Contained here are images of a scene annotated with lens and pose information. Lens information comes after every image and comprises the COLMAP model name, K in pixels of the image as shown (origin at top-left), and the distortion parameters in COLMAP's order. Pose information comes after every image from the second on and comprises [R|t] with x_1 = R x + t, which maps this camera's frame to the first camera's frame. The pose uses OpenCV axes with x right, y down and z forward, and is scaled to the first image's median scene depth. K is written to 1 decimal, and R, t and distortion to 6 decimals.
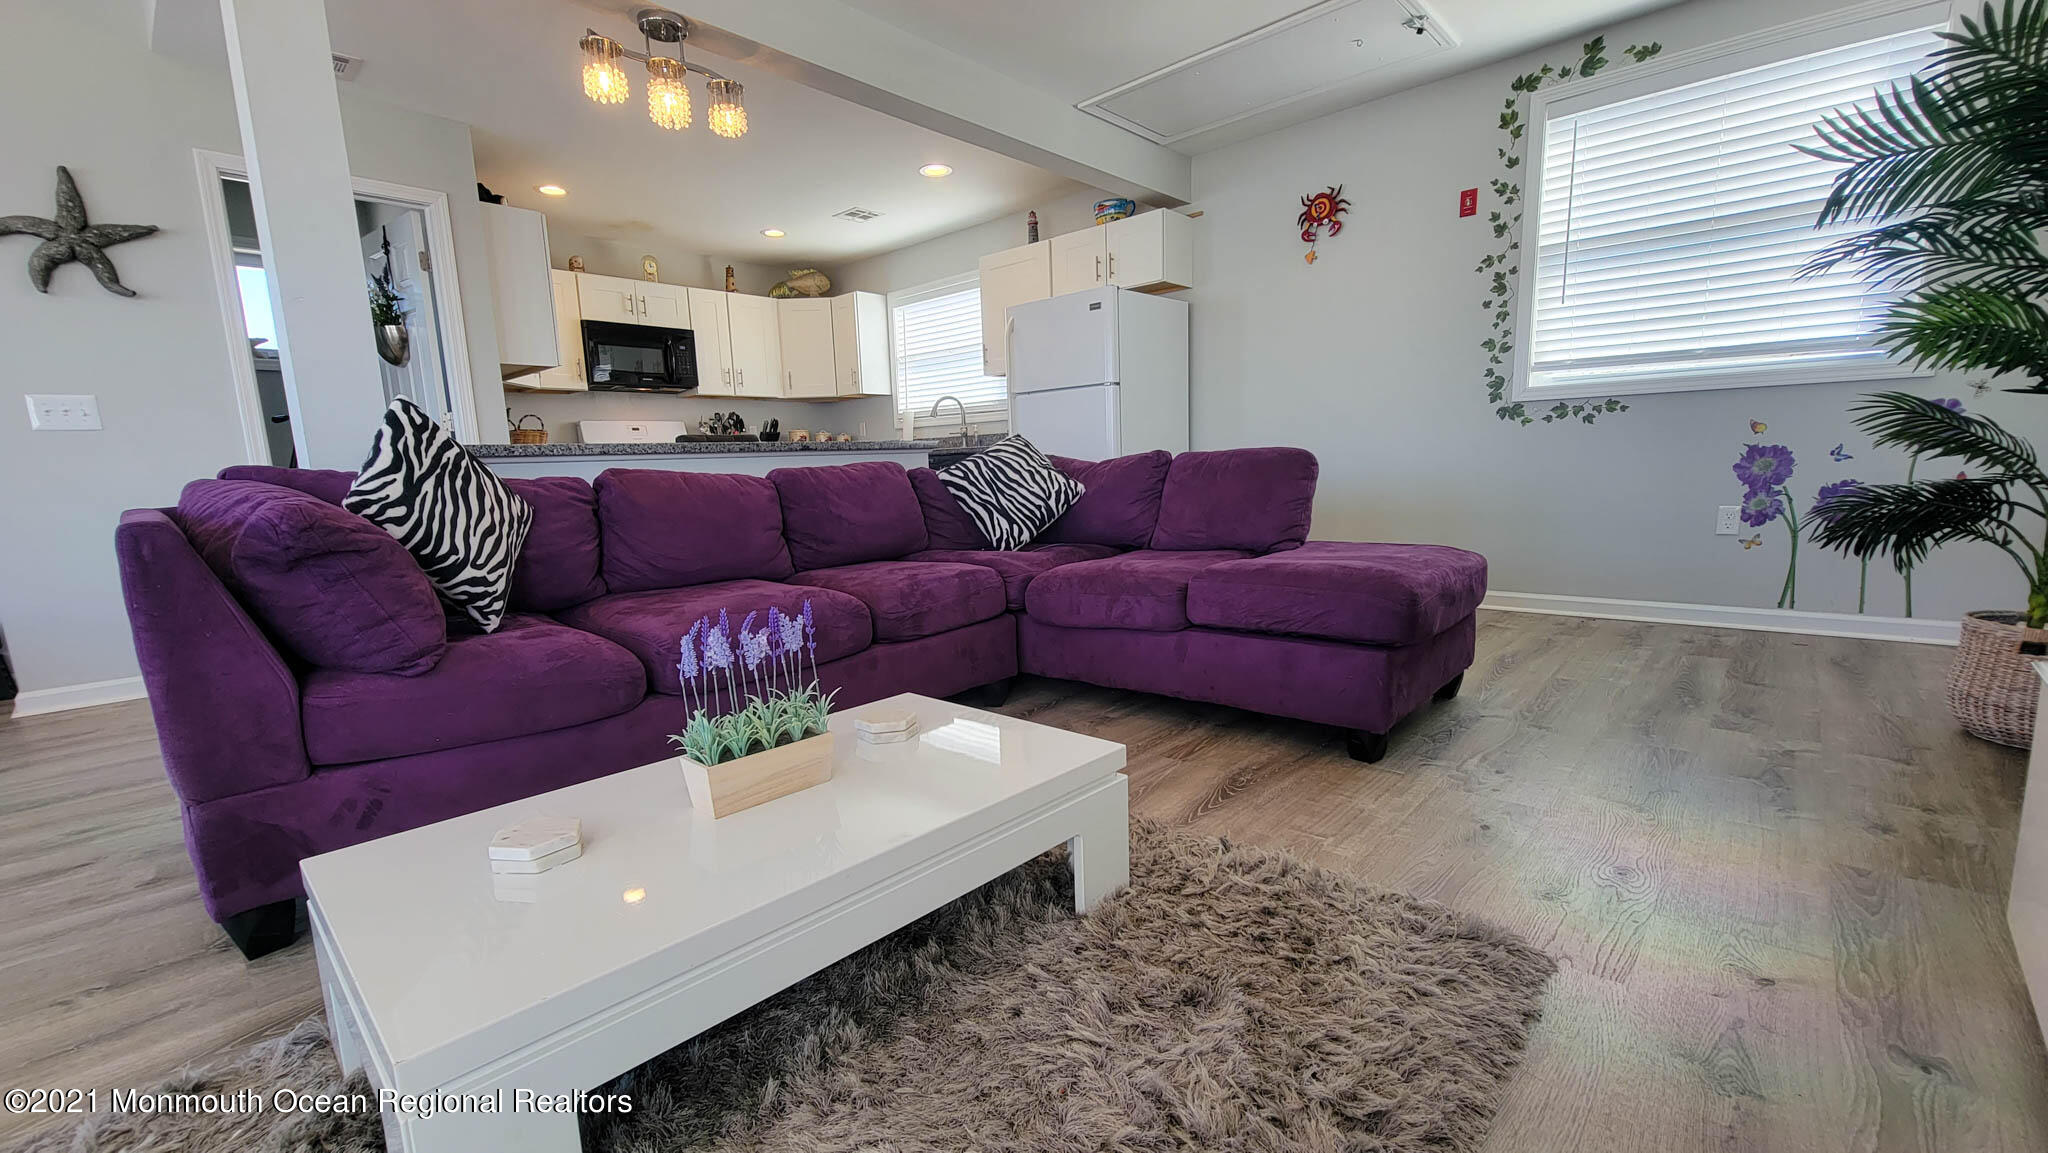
lens RADIAL K [[841.2, 0, 1006.6], [0, 841.2, 606.6], [0, 0, 1]] dist [-0.000957, -0.001698]
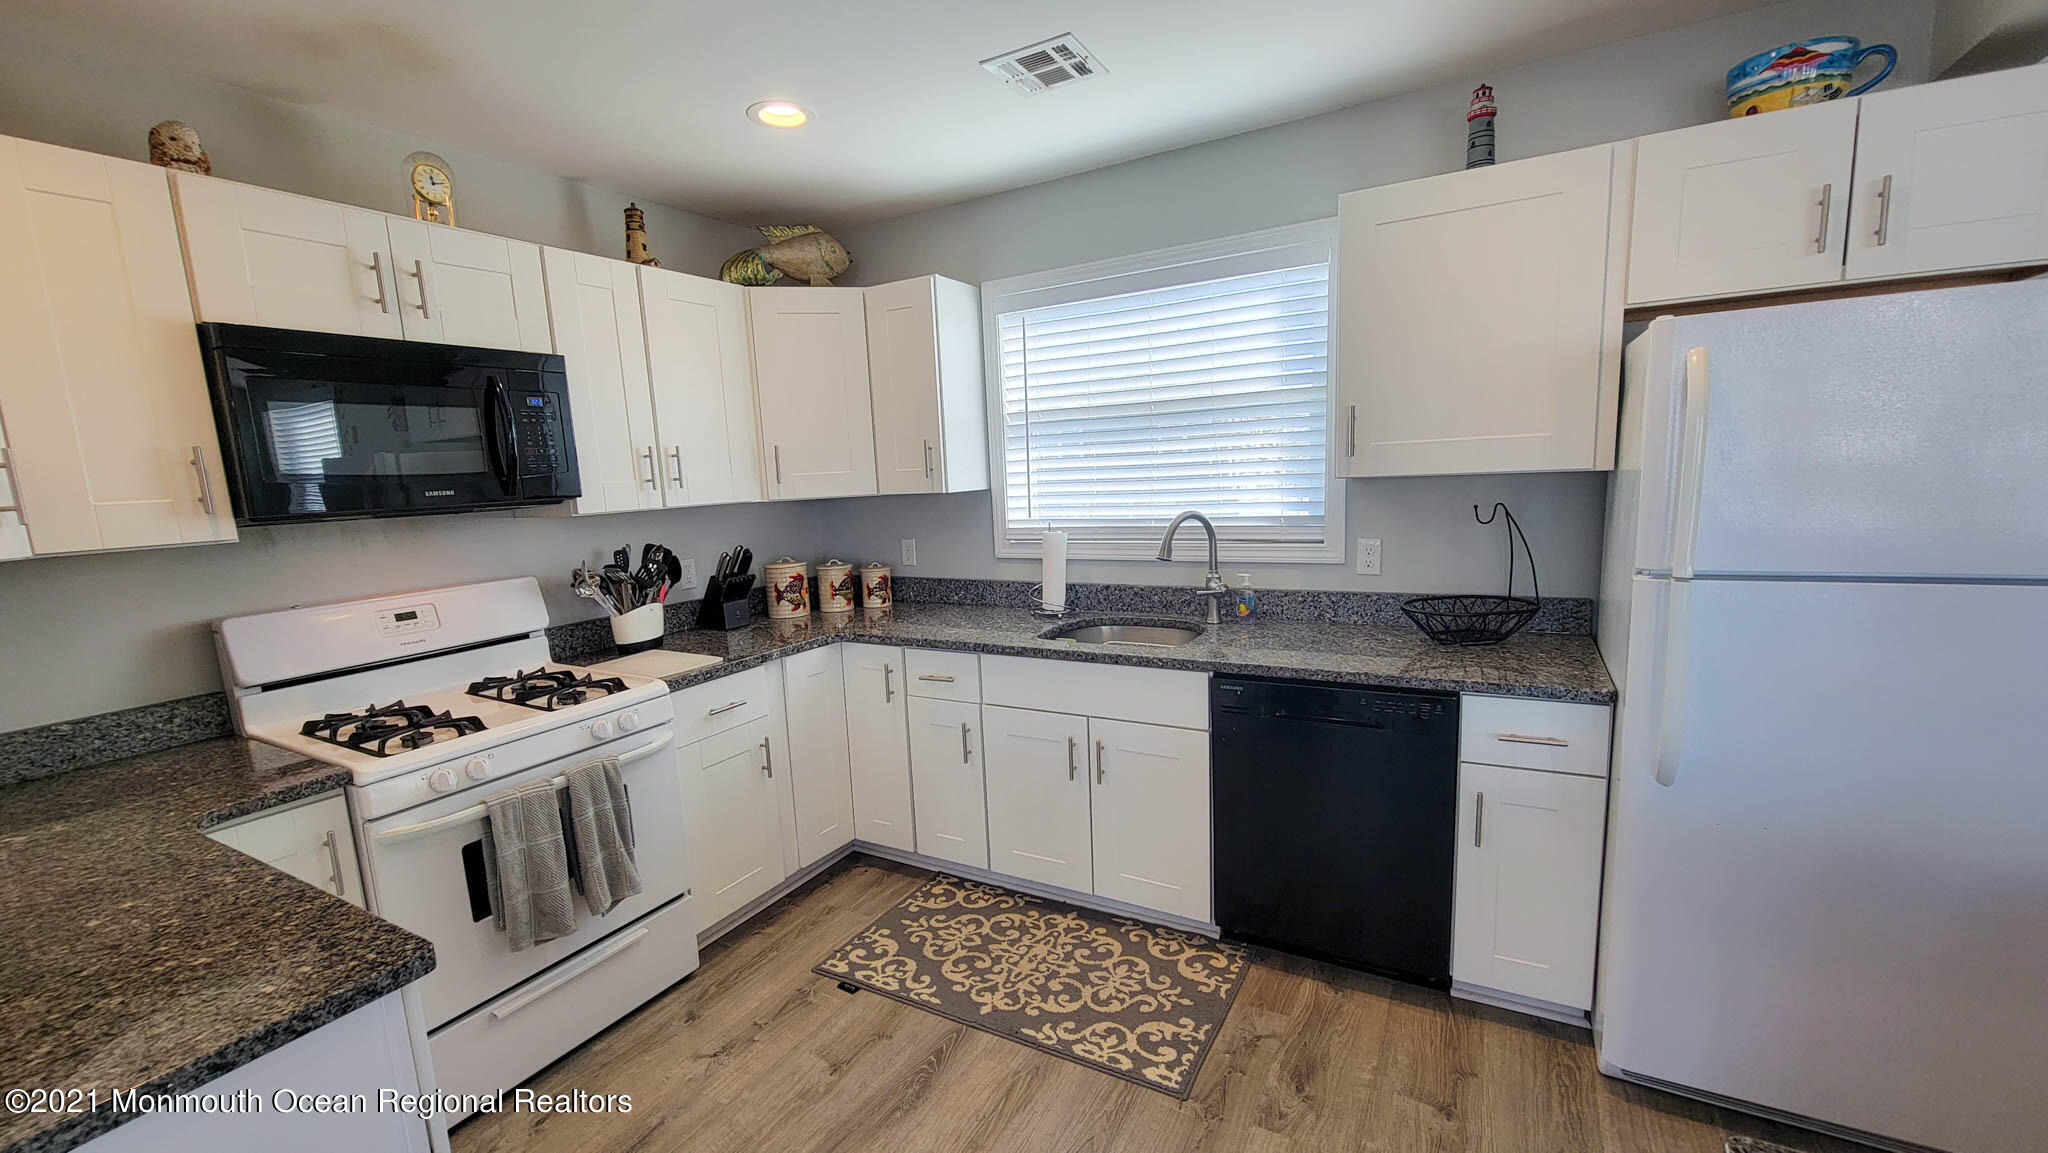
lens RADIAL K [[841.2, 0, 1011.2], [0, 841.2, 608.6], [0, 0, 1]] dist [-0.000957, -0.001698]
pose [[0.970815, -0.055598, 0.233298, -0.252711], [0.058864, 0.998241, -0.007056, -0.185732], [-0.232495, 0.020583, 0.972380, 0.543738]]
